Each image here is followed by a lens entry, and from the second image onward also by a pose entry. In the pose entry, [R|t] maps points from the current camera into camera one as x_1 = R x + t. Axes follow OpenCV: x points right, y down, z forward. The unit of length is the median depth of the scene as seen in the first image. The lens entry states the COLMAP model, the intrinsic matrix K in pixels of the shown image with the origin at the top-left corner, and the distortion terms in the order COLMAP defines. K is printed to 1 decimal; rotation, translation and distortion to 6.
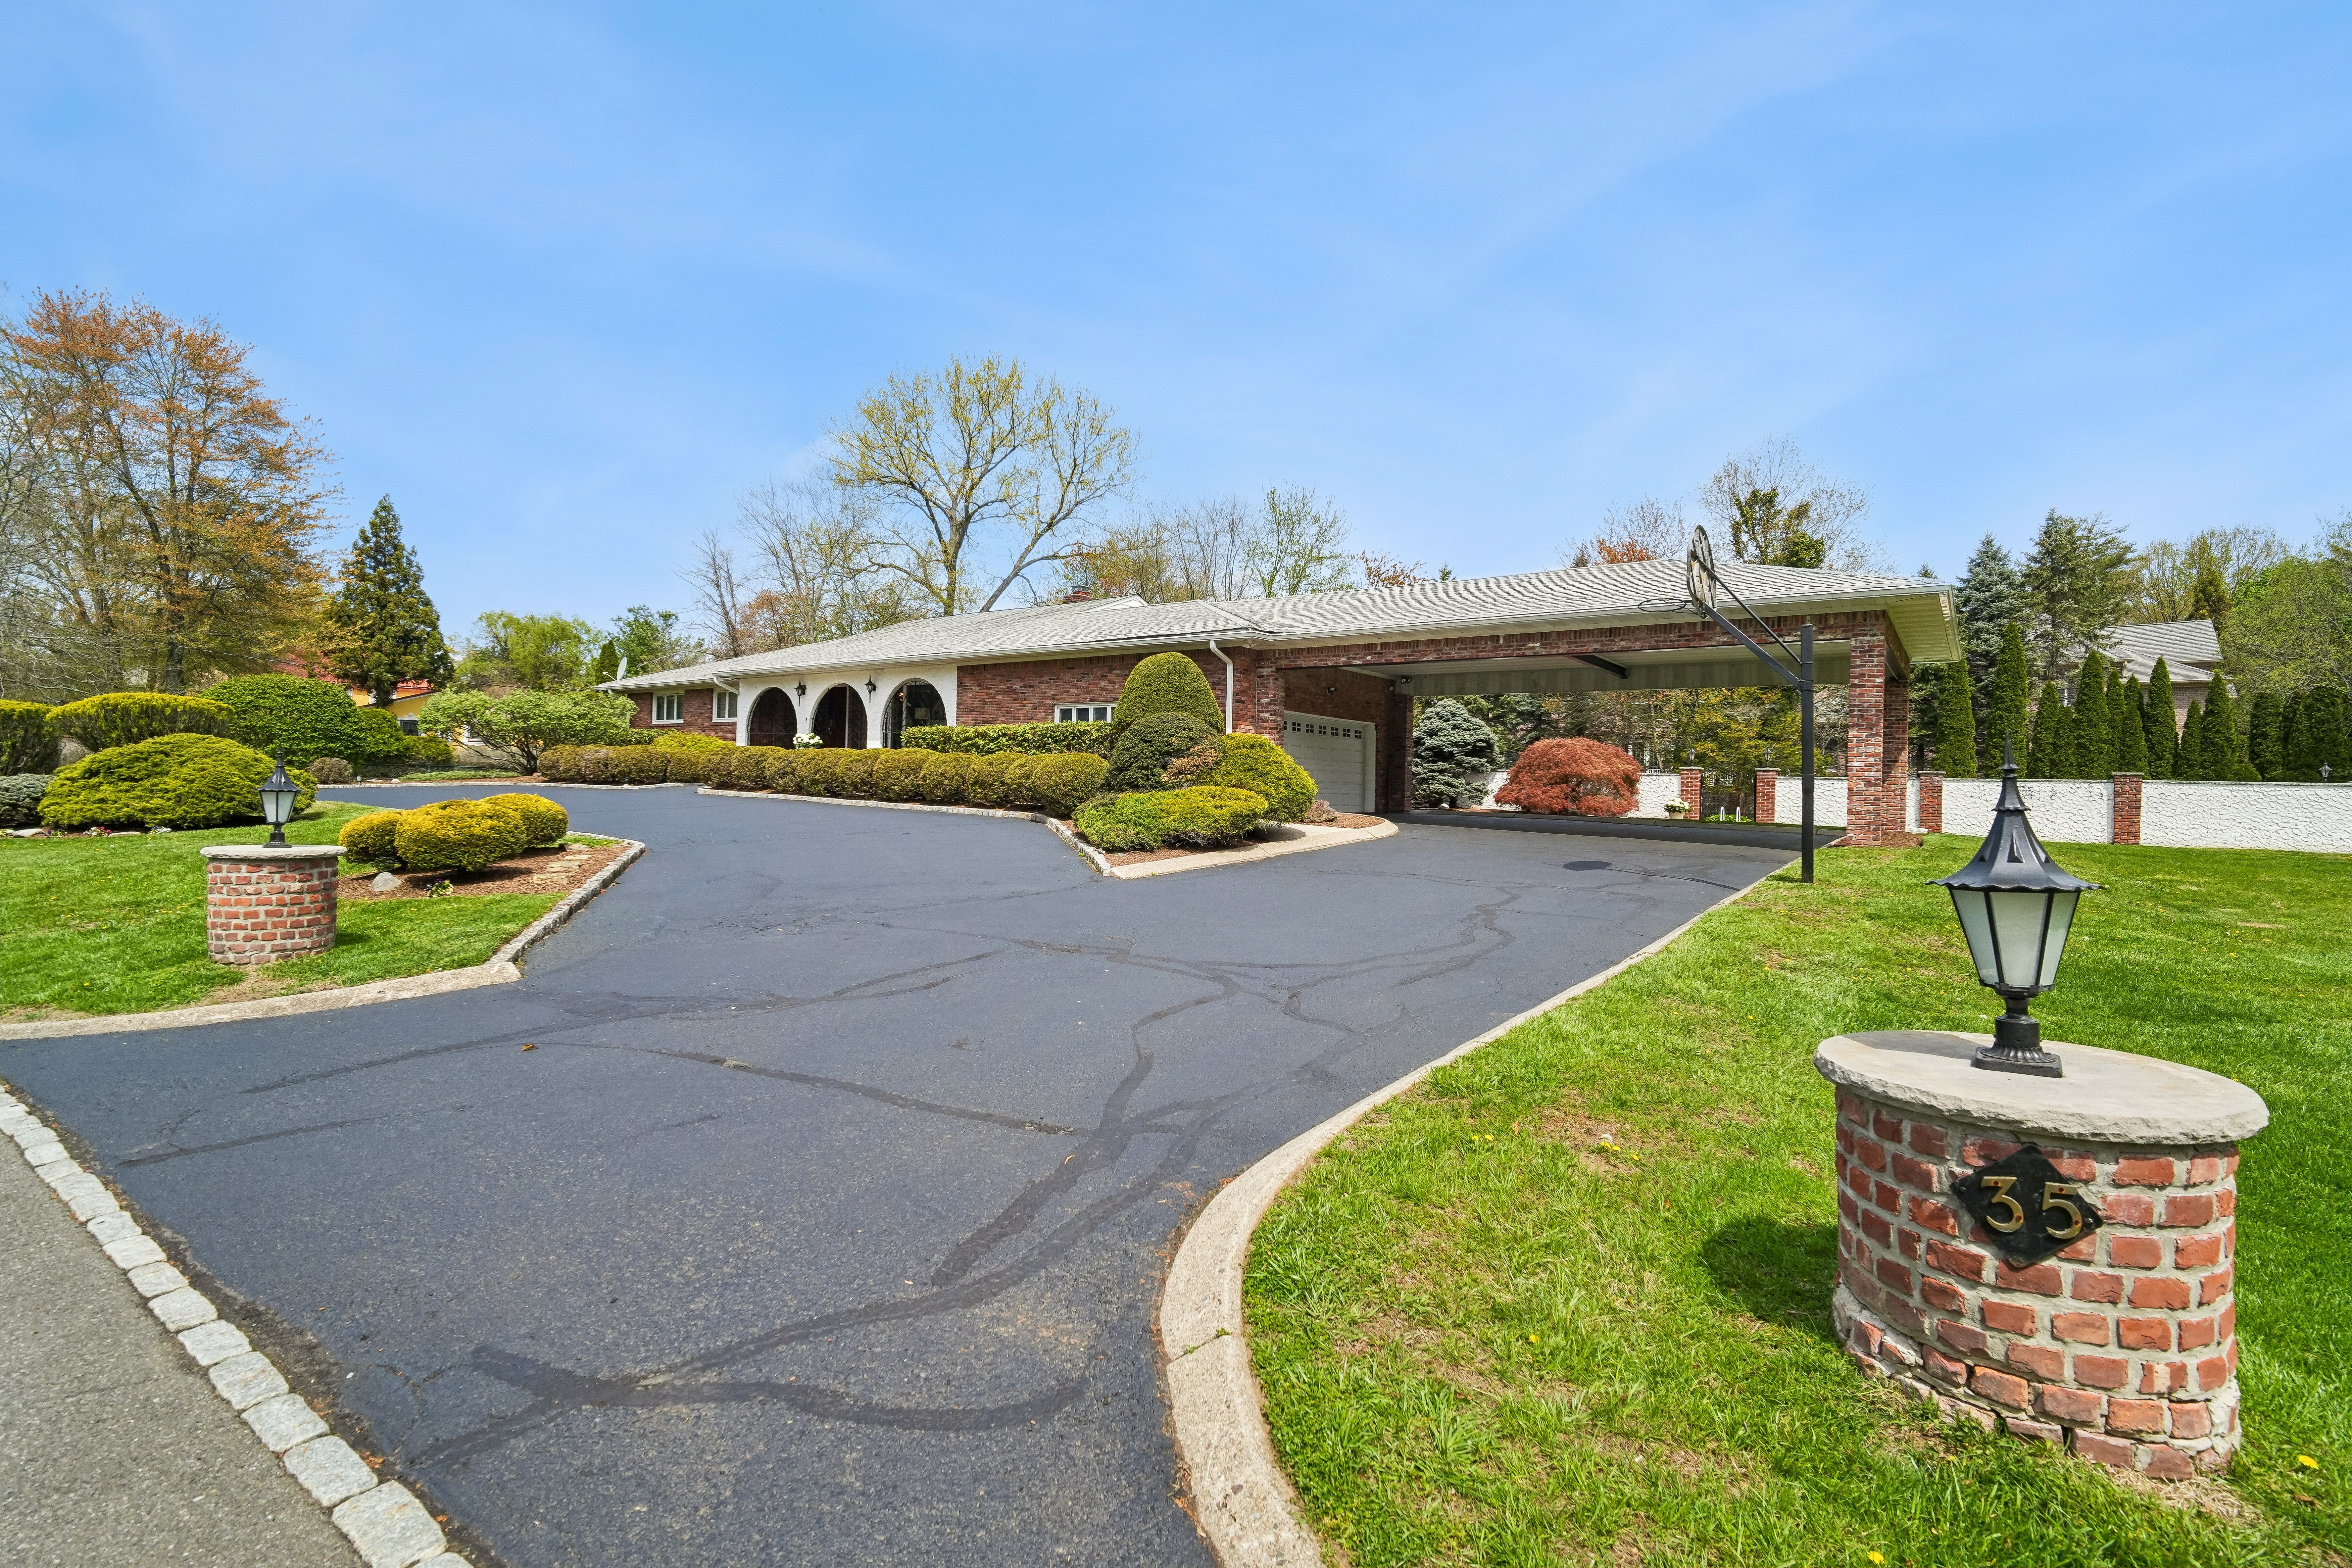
lens RADIAL K [[1097.7, 0, 1162.9], [0, 1097.7, 775.3], [0, 0, 1]] dist [-0.003432, -0.003724]
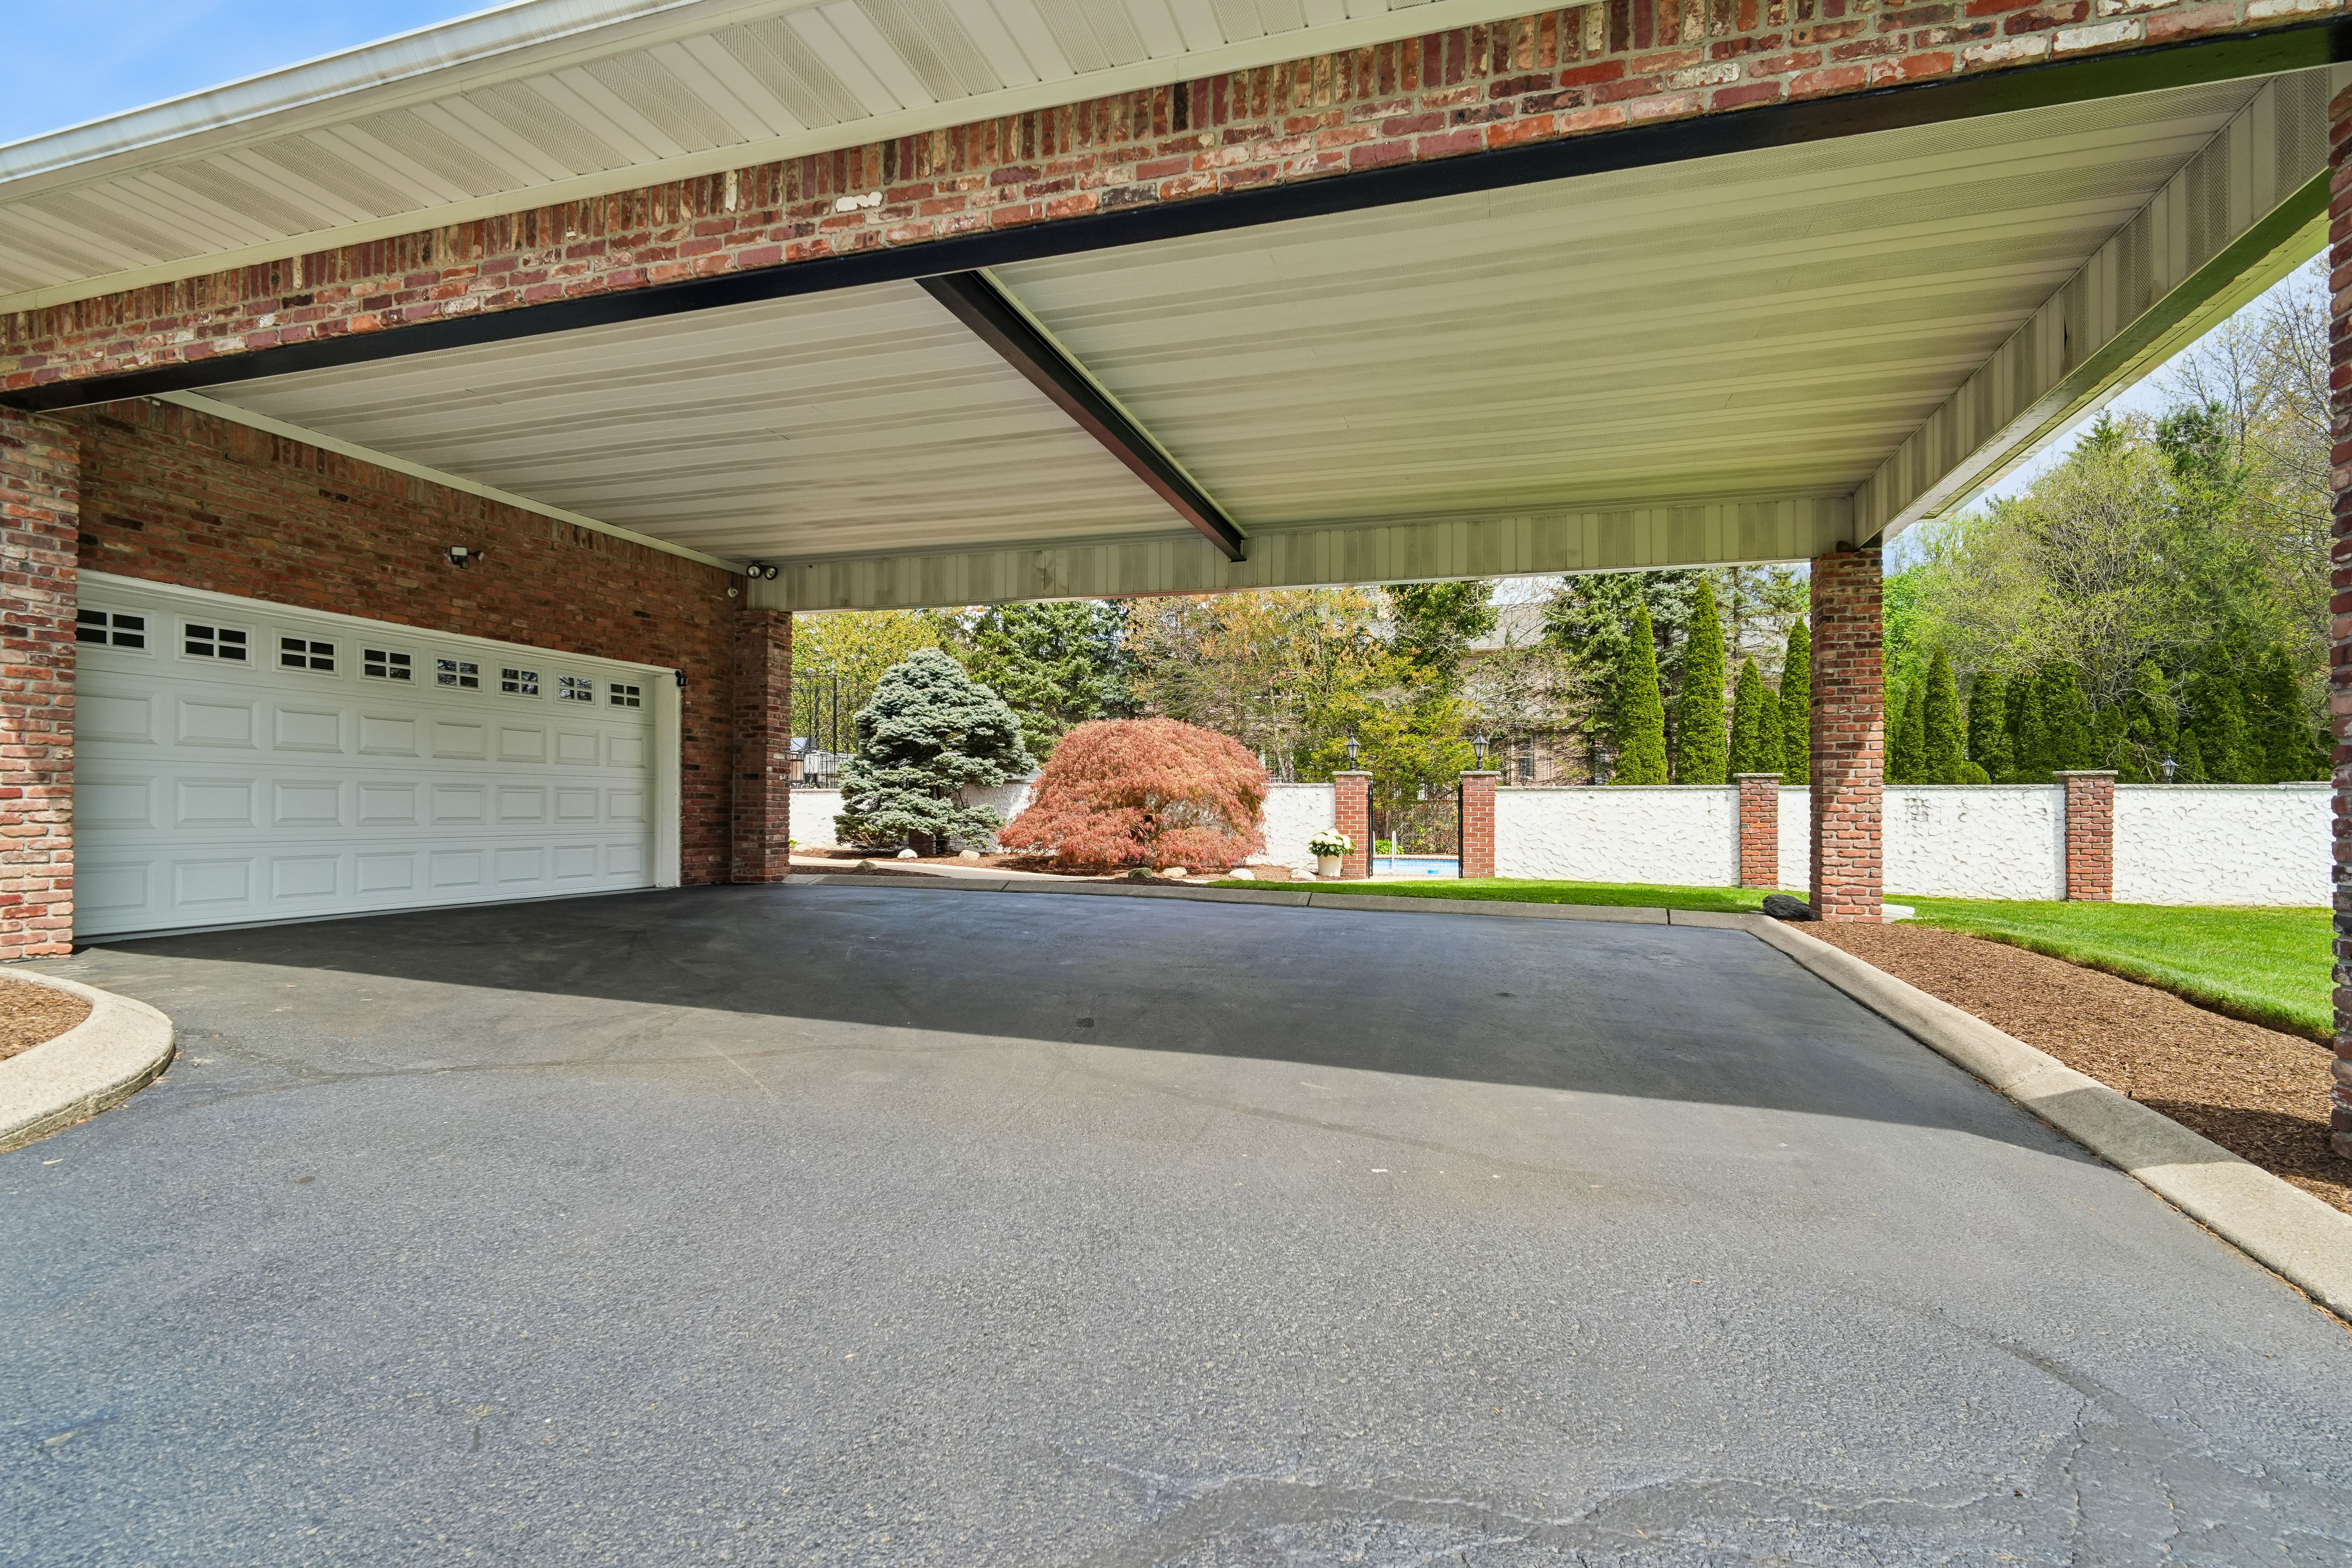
lens RADIAL K [[1097.7, 0, 1177.9], [0, 1097.7, 788.0], [0, 0, 1]] dist [-0.003432, -0.003724]
pose [[0.941040, -0.014225, 0.337996, 0.199667], [0.014609, 0.999892, 0.001408, -0.001041], [-0.337980, 0.003613, 0.941146, 0.478616]]
